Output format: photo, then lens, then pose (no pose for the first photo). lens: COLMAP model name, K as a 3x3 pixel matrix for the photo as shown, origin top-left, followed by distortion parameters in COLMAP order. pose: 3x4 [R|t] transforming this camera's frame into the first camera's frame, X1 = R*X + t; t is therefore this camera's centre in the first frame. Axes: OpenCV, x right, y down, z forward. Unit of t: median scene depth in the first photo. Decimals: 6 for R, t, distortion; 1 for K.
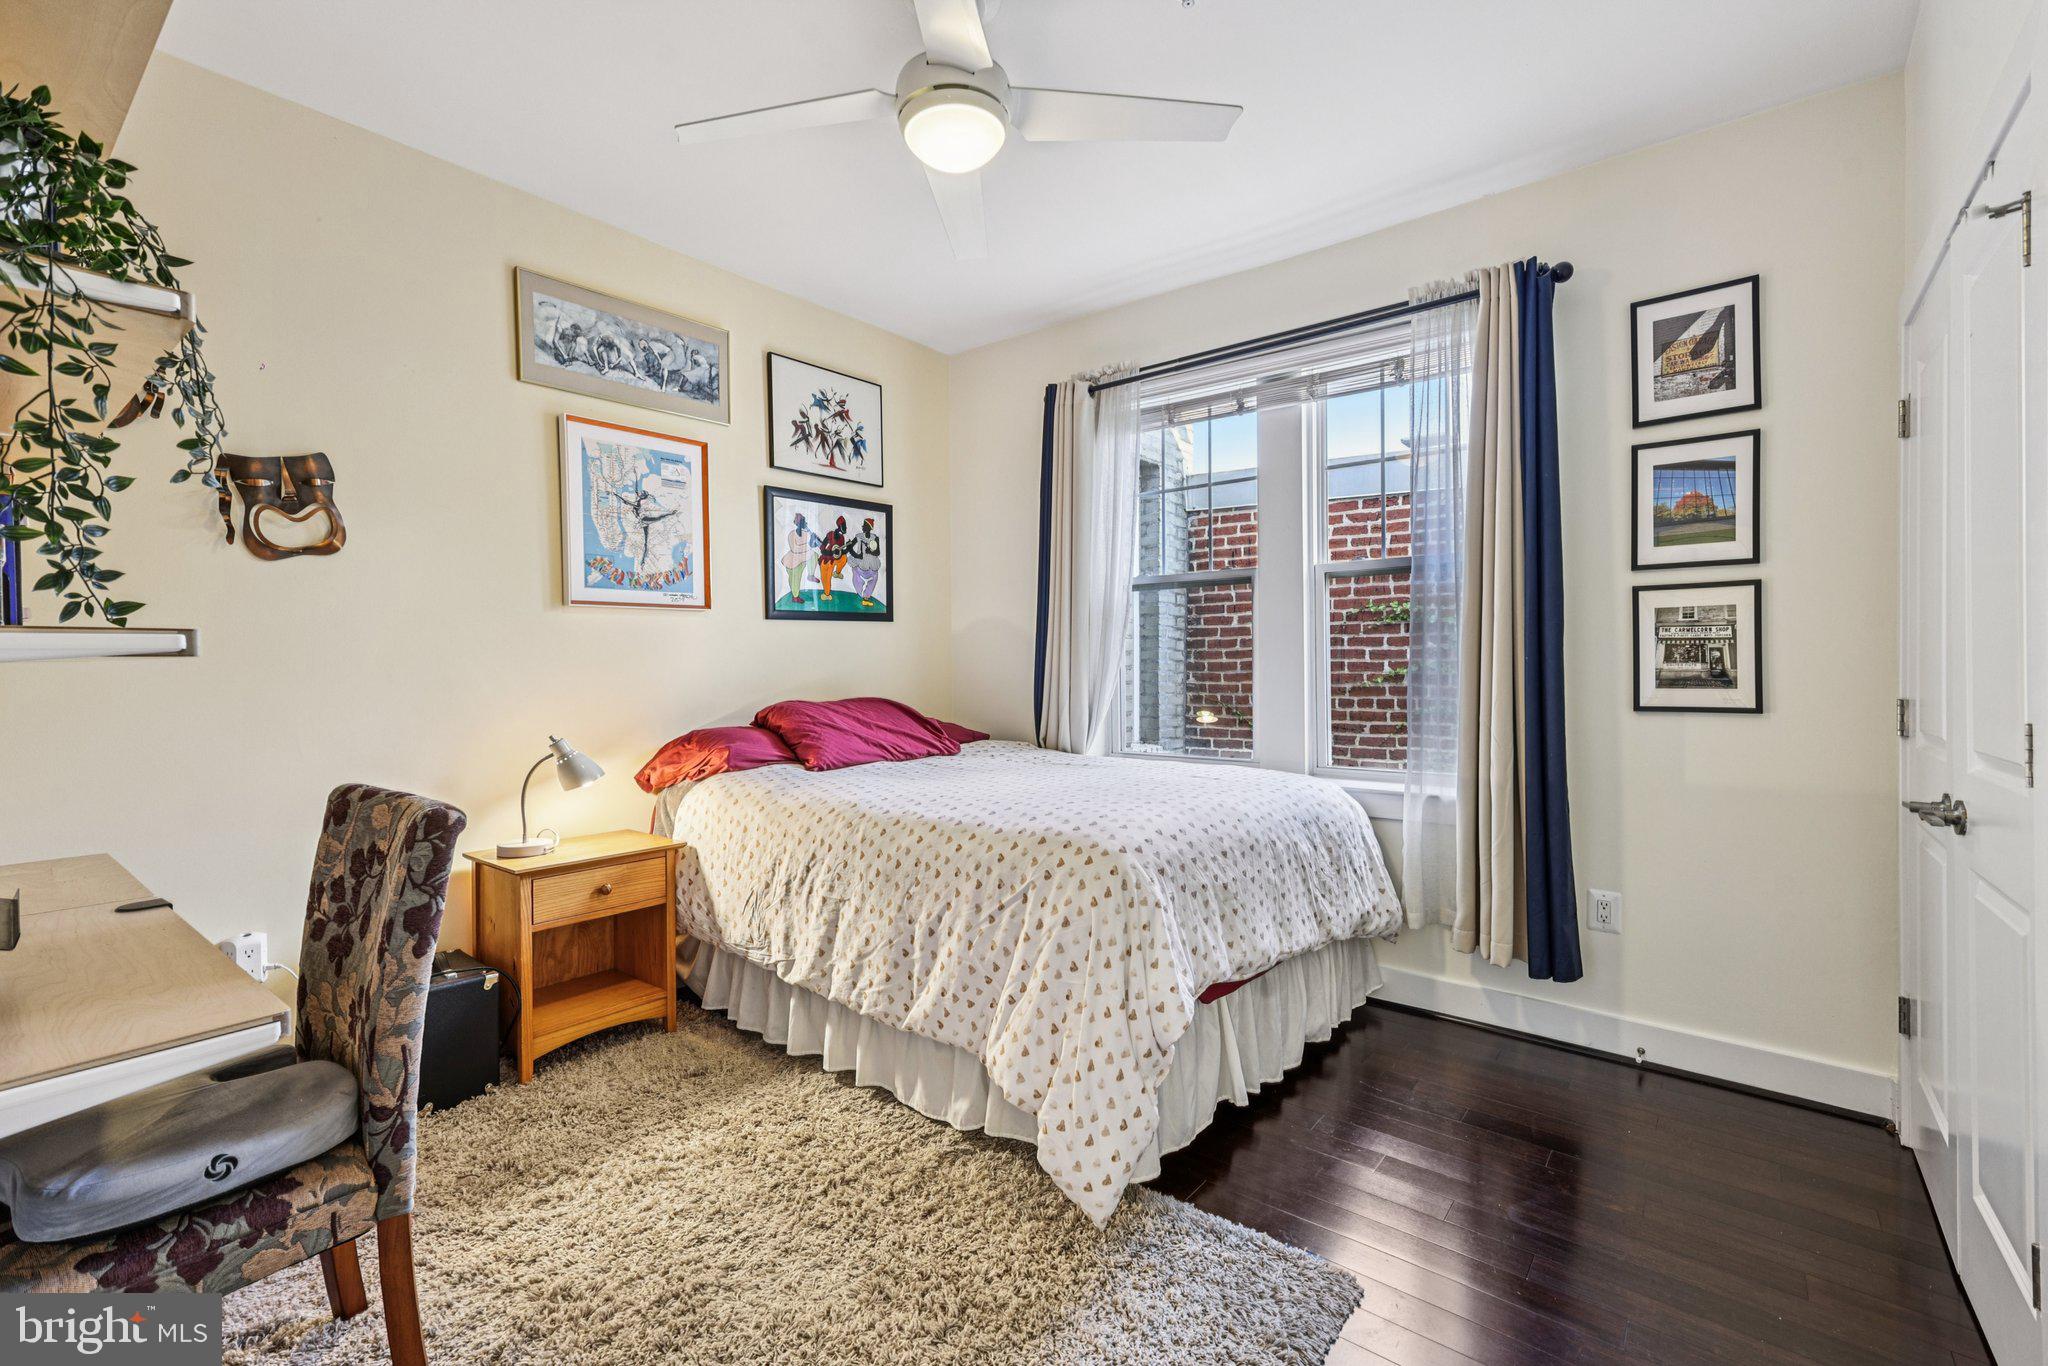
lens RADIAL K [[904.9, 0, 1008.0], [0, 904.9, 680.3], [0, 0, 1]] dist [0.001487, 0.001126]
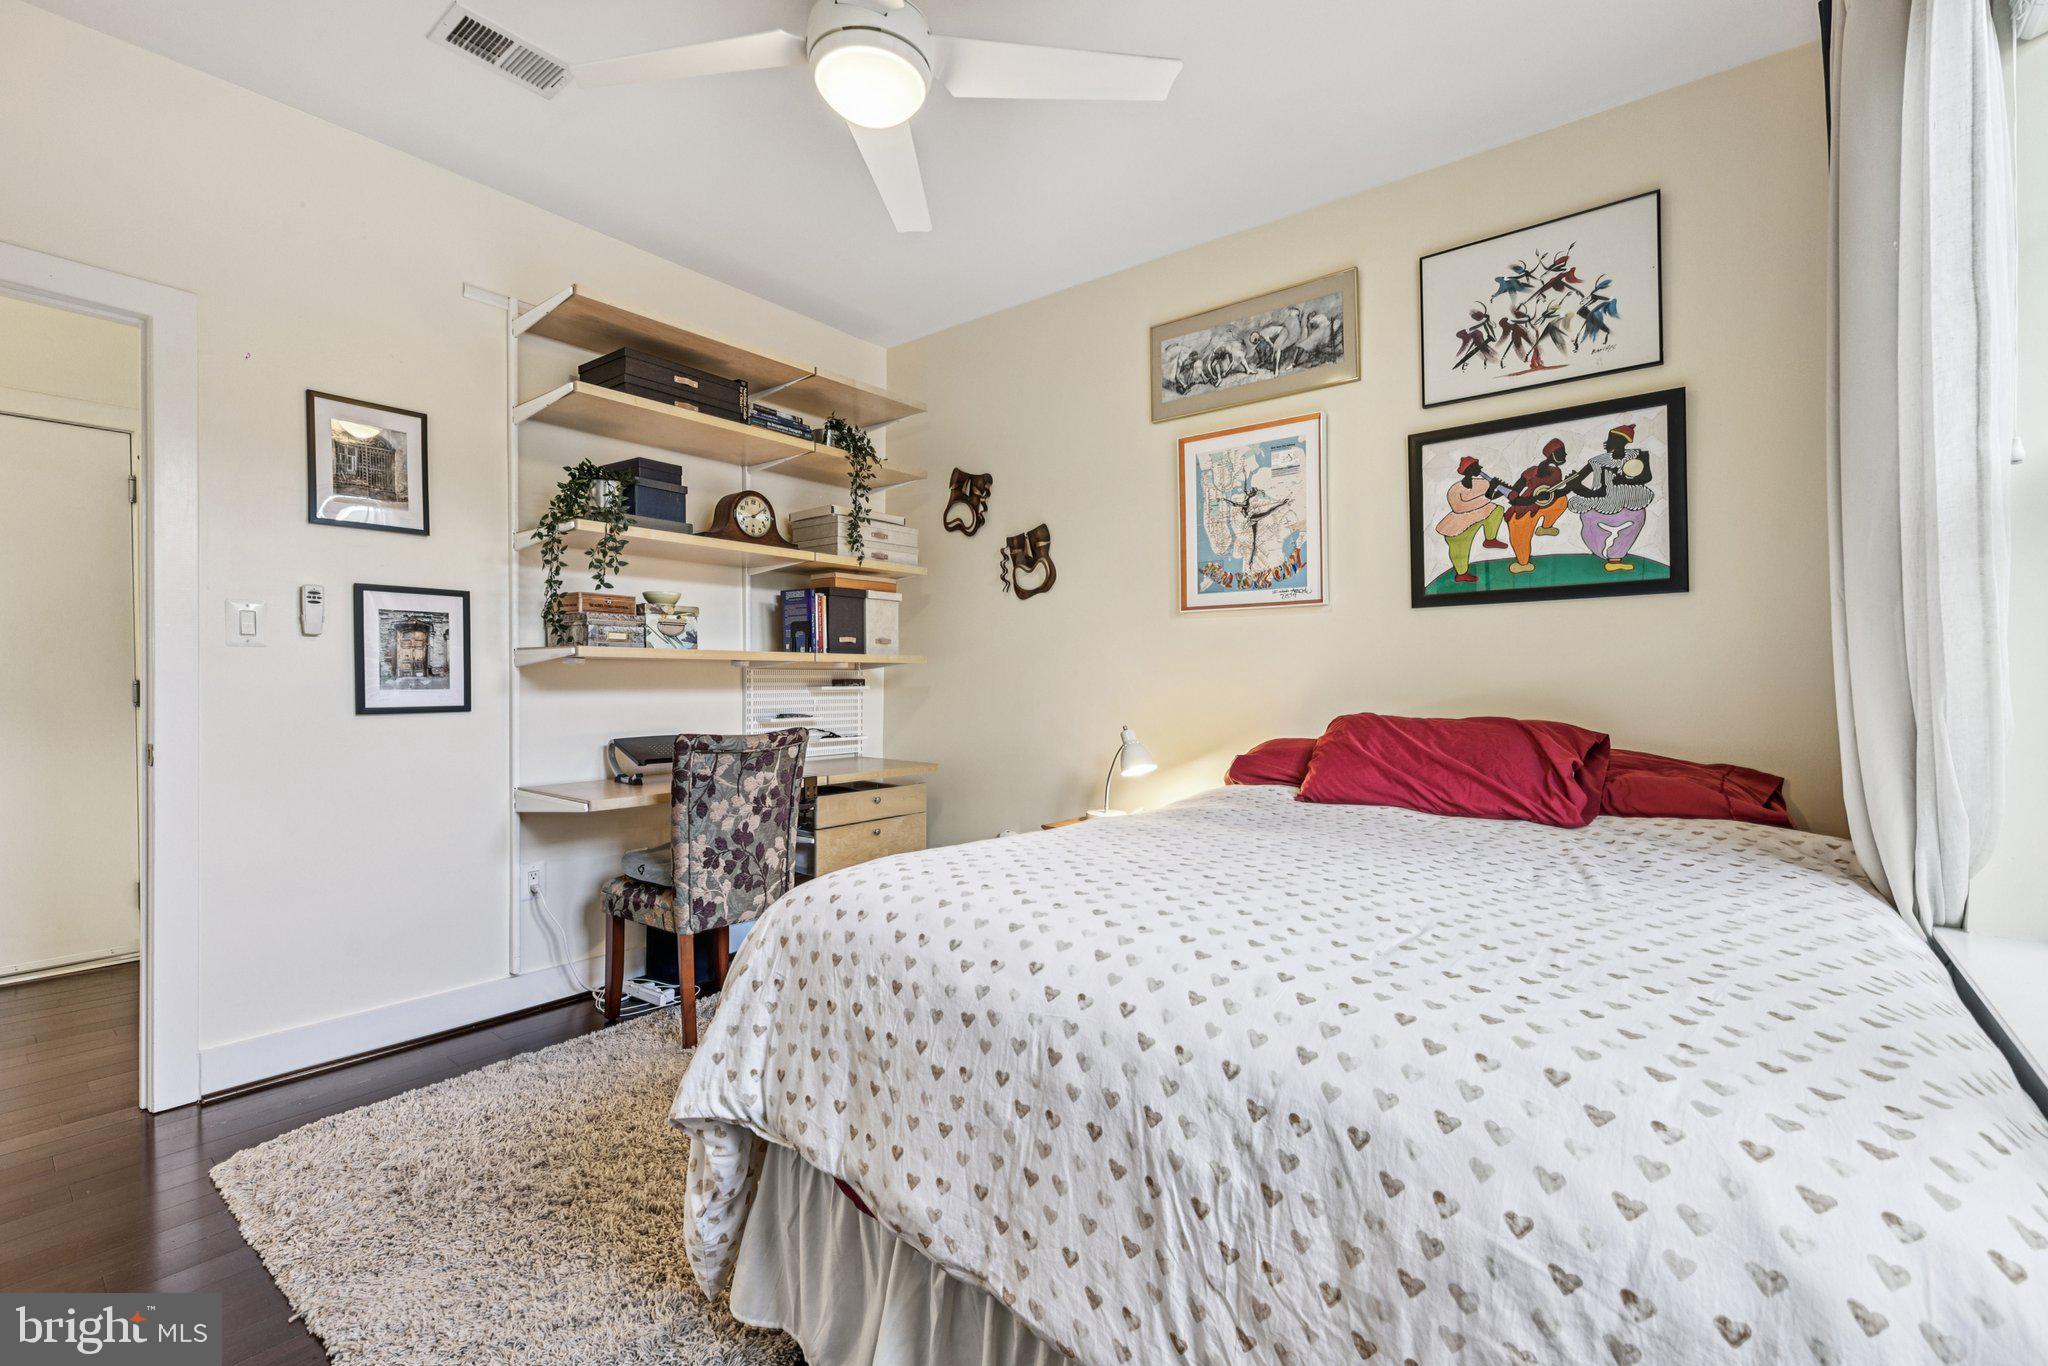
lens RADIAL K [[904.9, 0, 1018.5], [0, 904.9, 684.4], [0, 0, 1]] dist [0.001487, 0.001126]
pose [[-0.009257, 0.019467, -0.999768, 0.524556], [-0.022190, 0.999560, 0.019669, -0.010504], [0.999711, 0.022367, -0.008821, 0.692013]]
